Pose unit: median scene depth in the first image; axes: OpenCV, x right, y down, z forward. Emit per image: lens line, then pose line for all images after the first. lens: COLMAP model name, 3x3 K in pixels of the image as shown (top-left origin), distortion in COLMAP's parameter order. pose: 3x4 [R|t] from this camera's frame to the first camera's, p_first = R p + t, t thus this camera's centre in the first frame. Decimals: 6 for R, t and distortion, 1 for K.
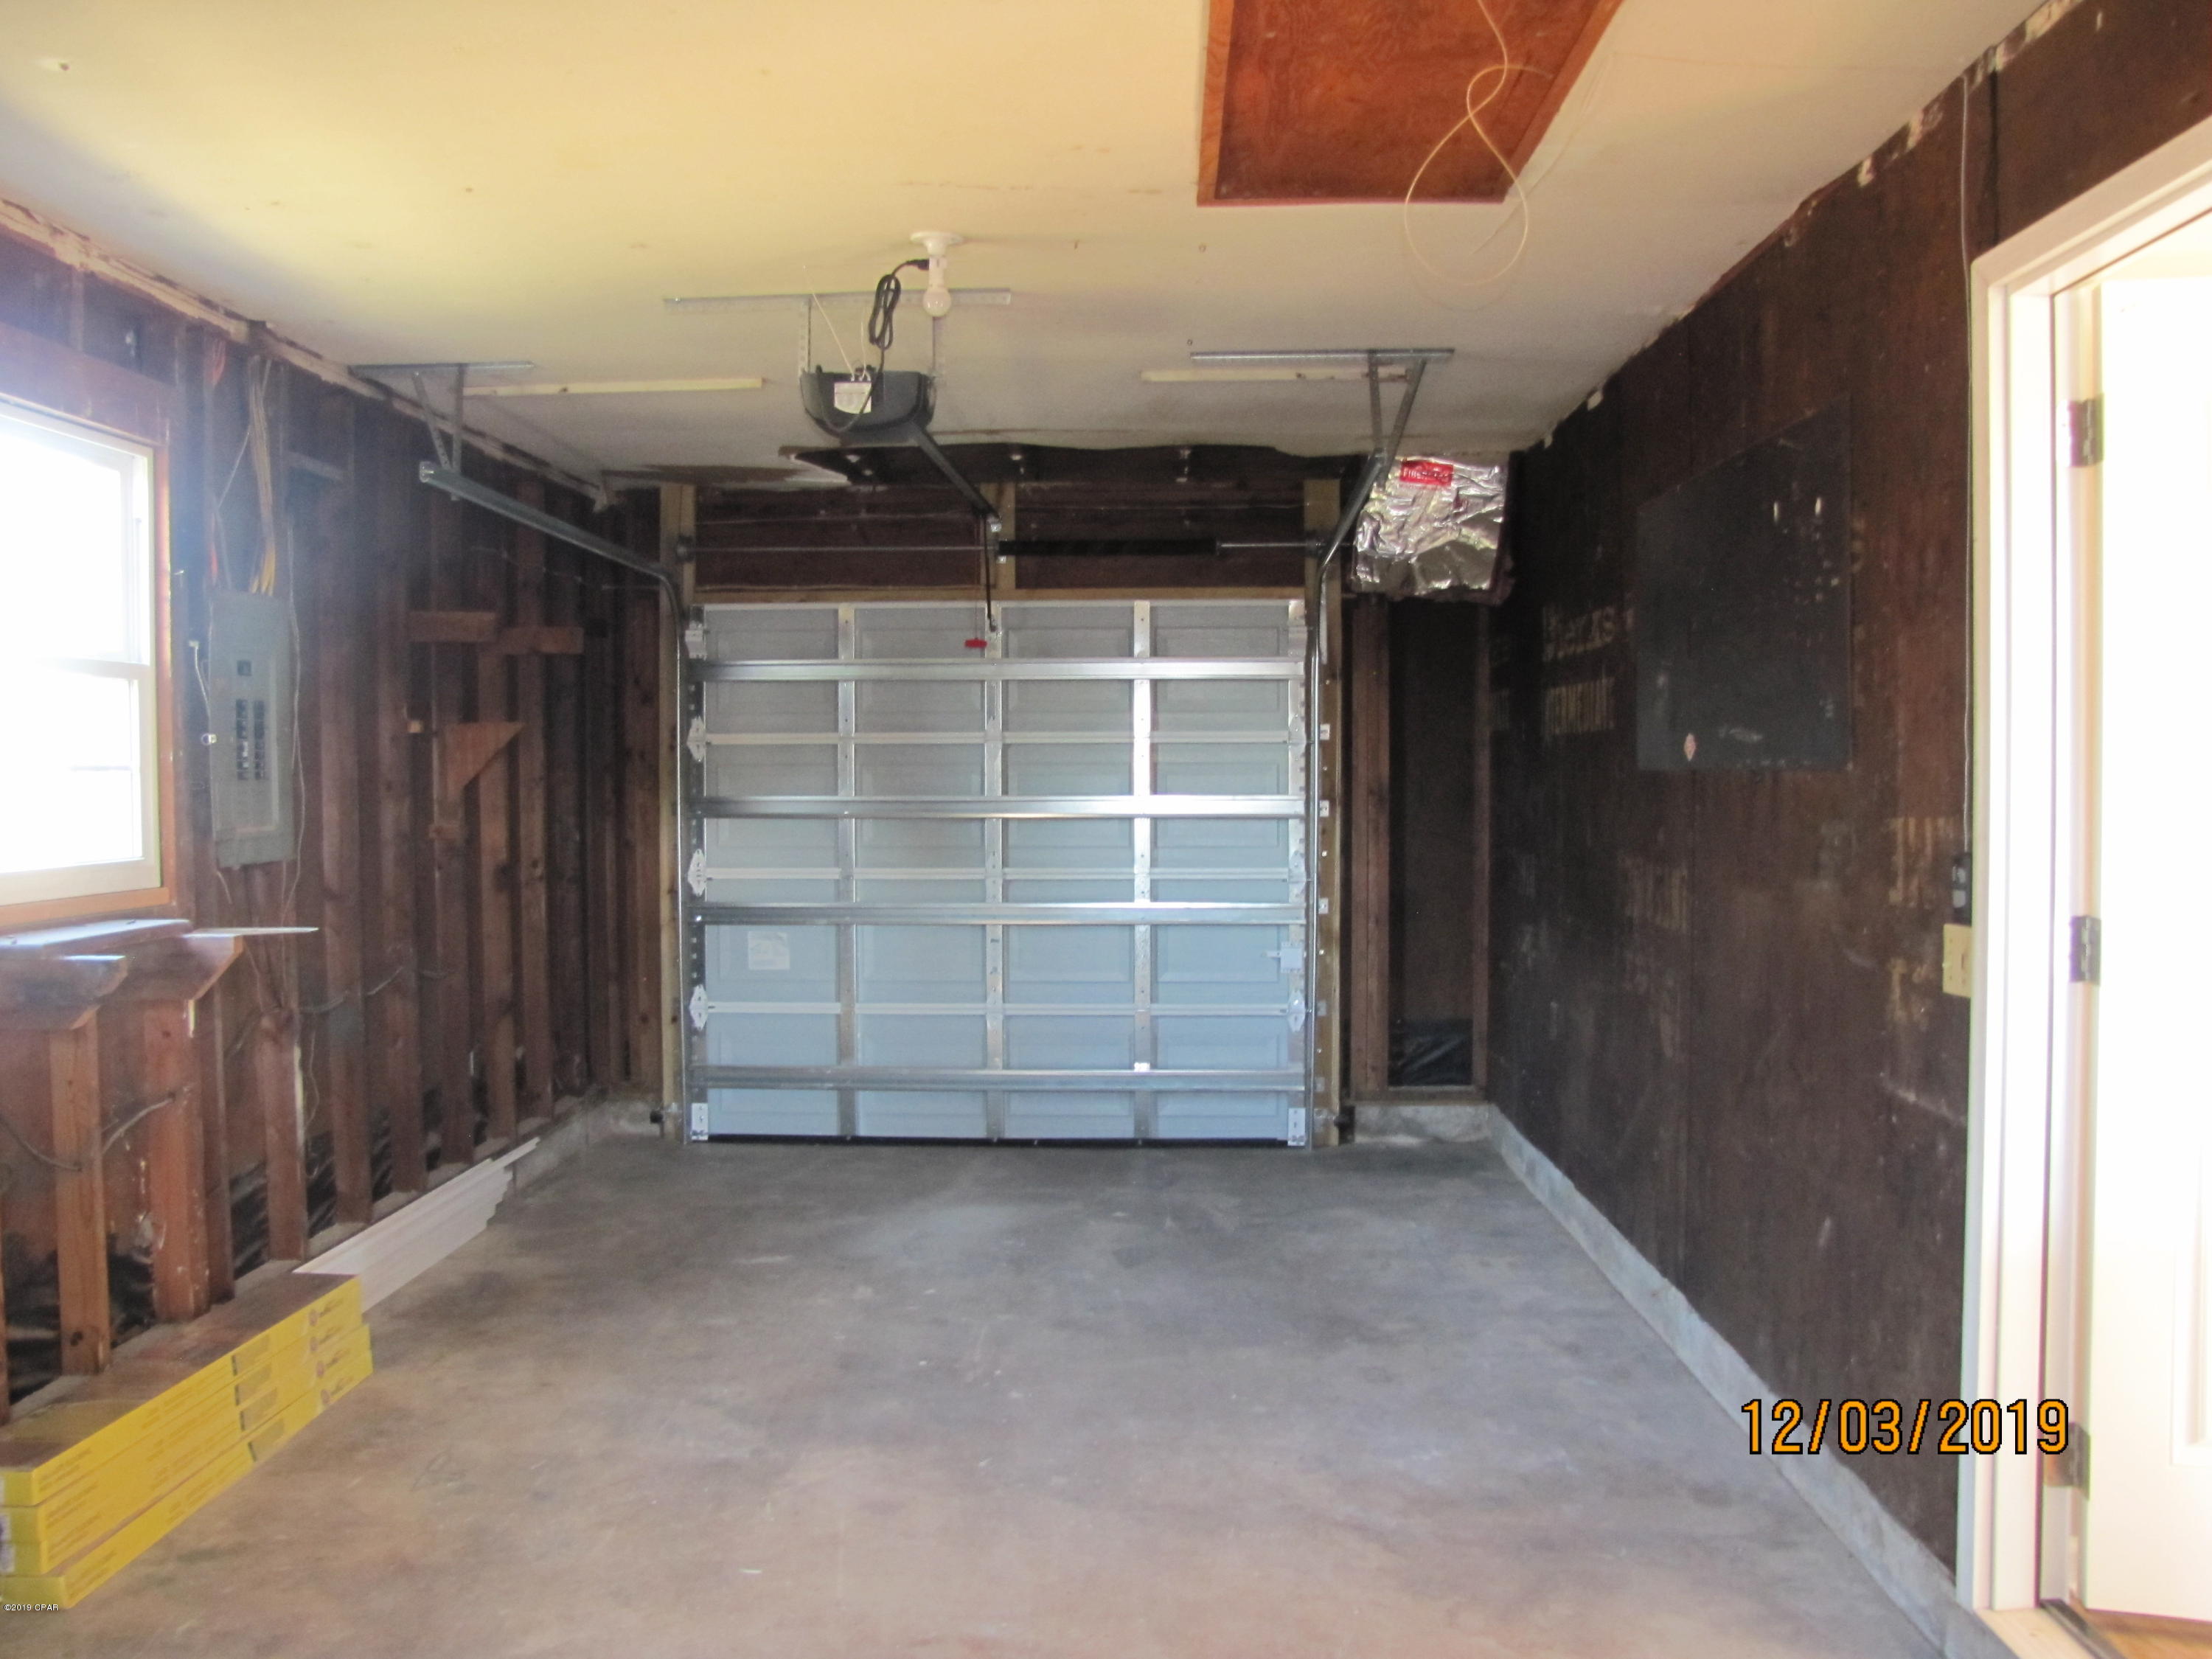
lens RADIAL K [[1849.0, 0, 1092.3], [0, 1849.0, 817.9], [0, 0, 1]] dist [-0.186132, 0.155494]
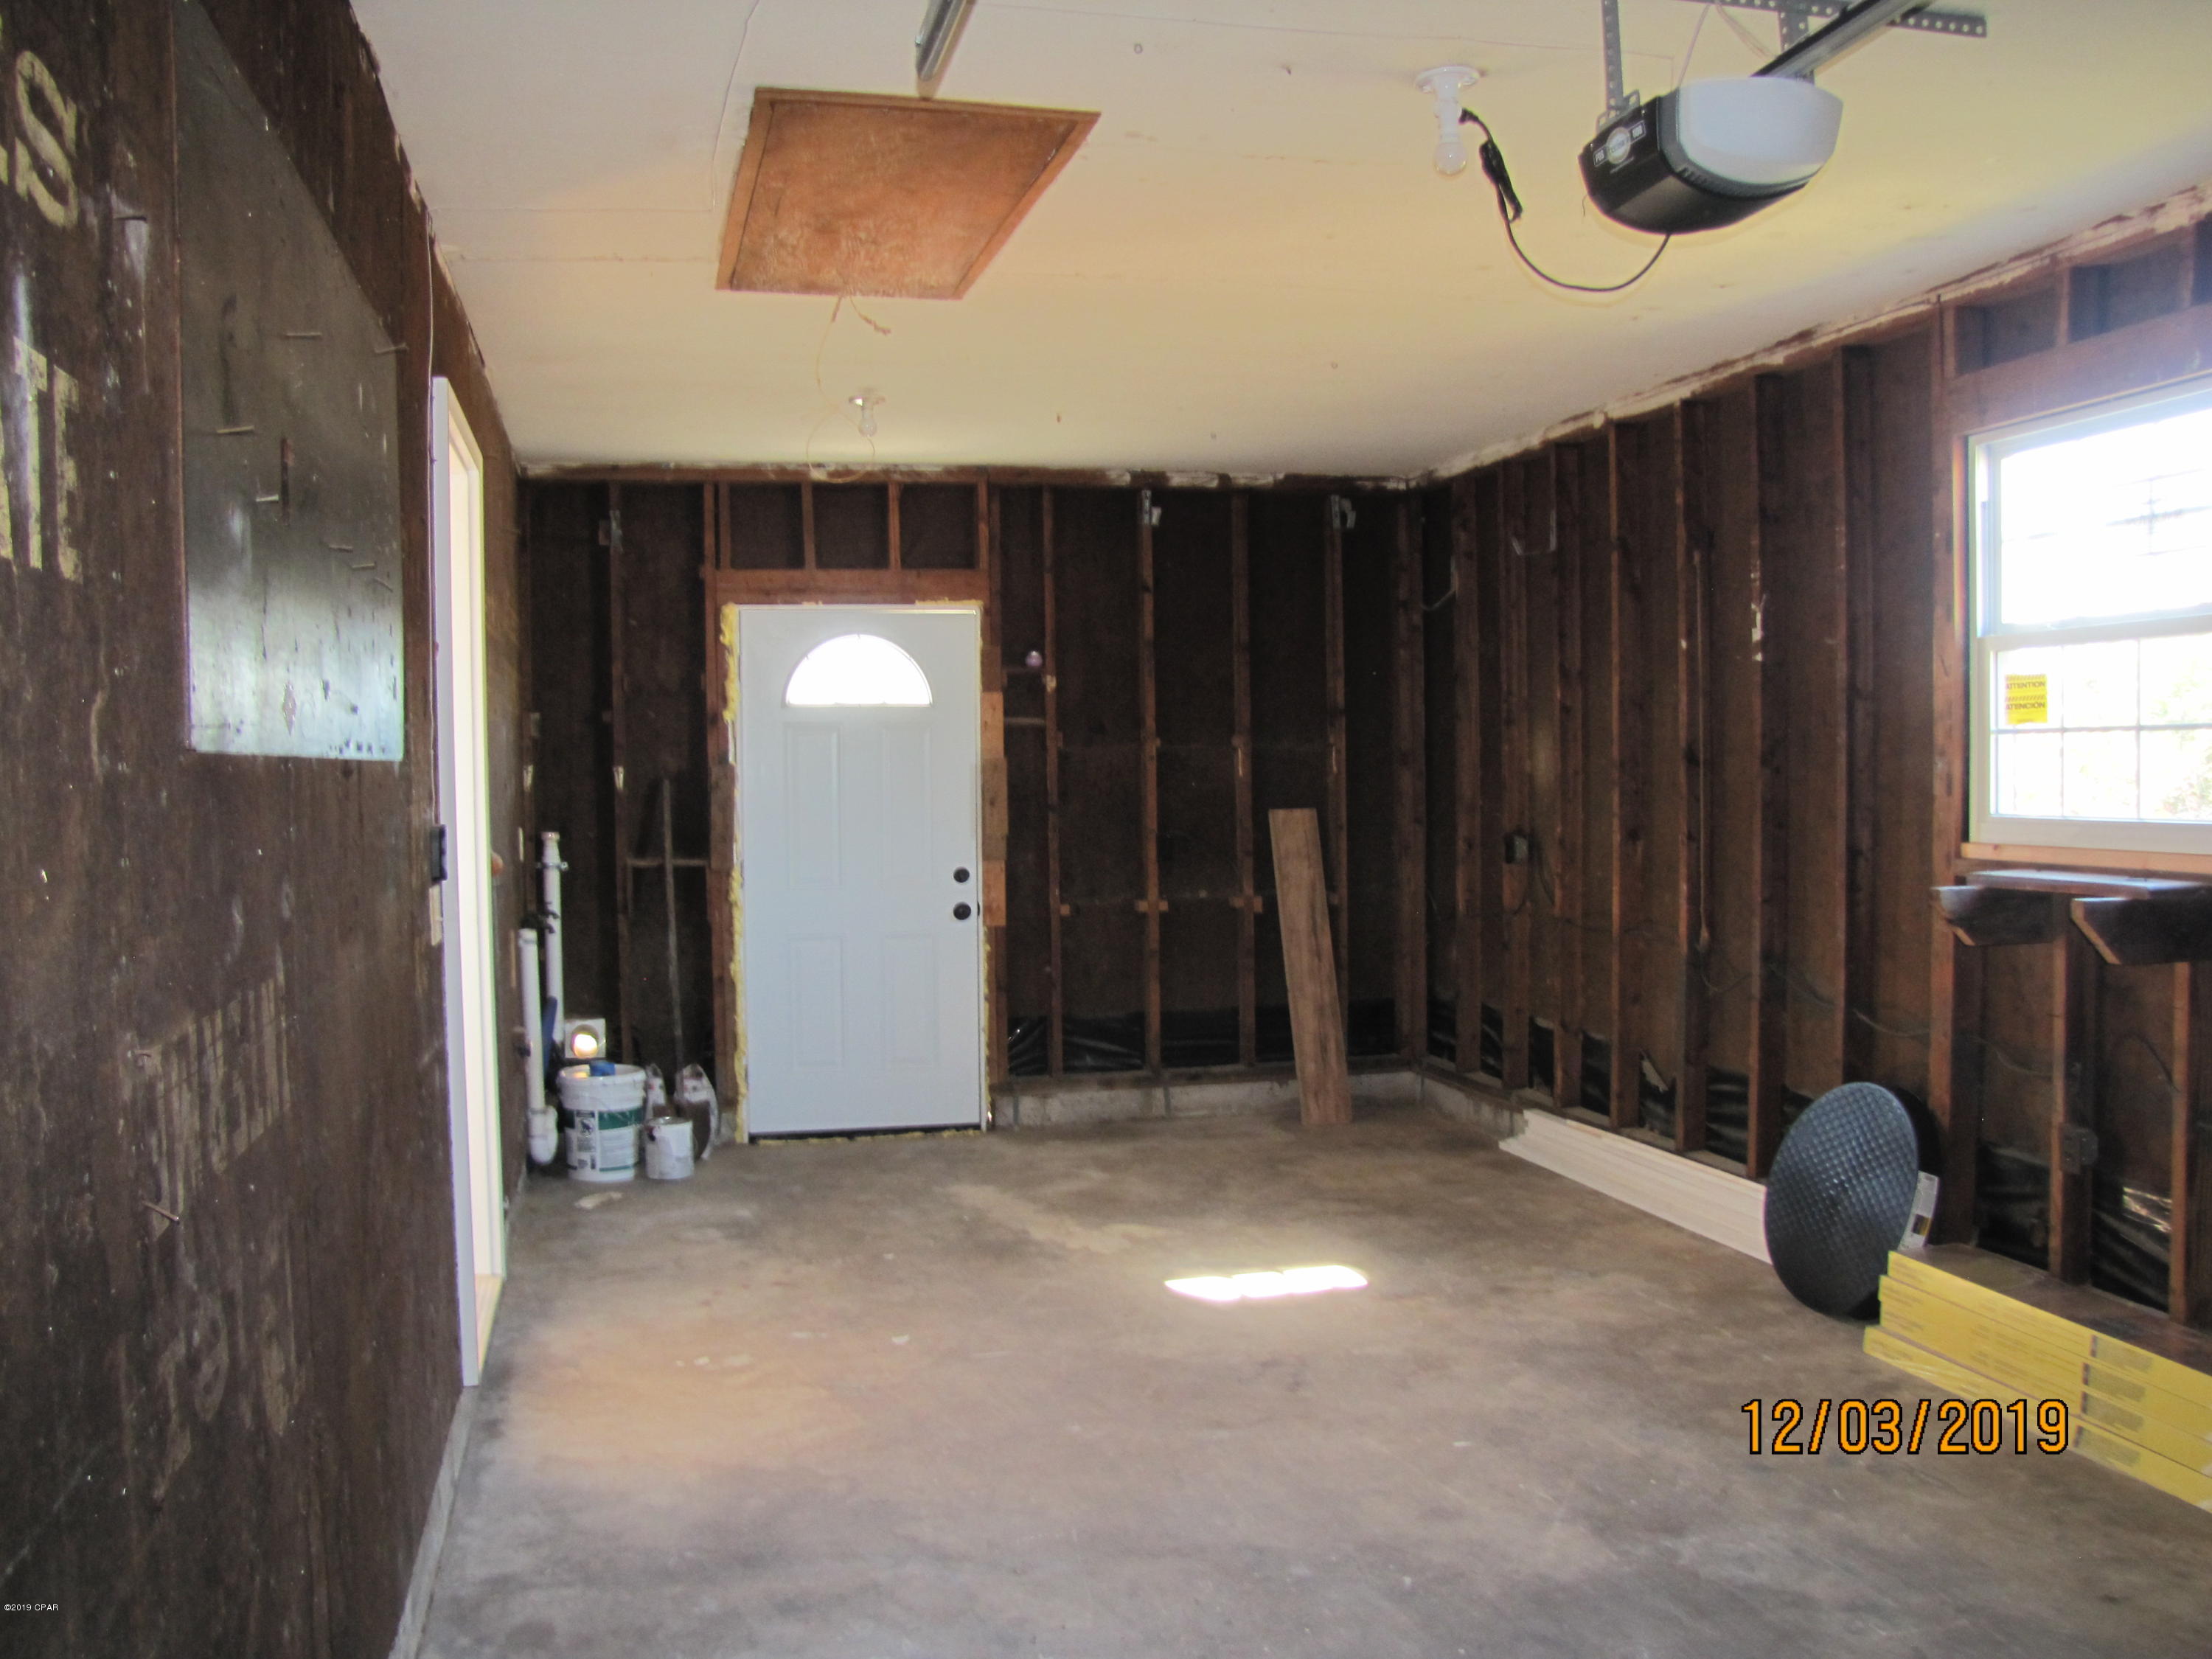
lens RADIAL K [[1849.0, 0, 1092.3], [0, 1849.0, 817.9], [0, 0, 1]] dist [-0.186132, 0.155494]
pose [[-0.959135, 0.029228, -0.281437, 0.324811], [0.011981, 0.997954, 0.062810, -0.048570], [0.282697, 0.056871, -0.957522, 1.881039]]
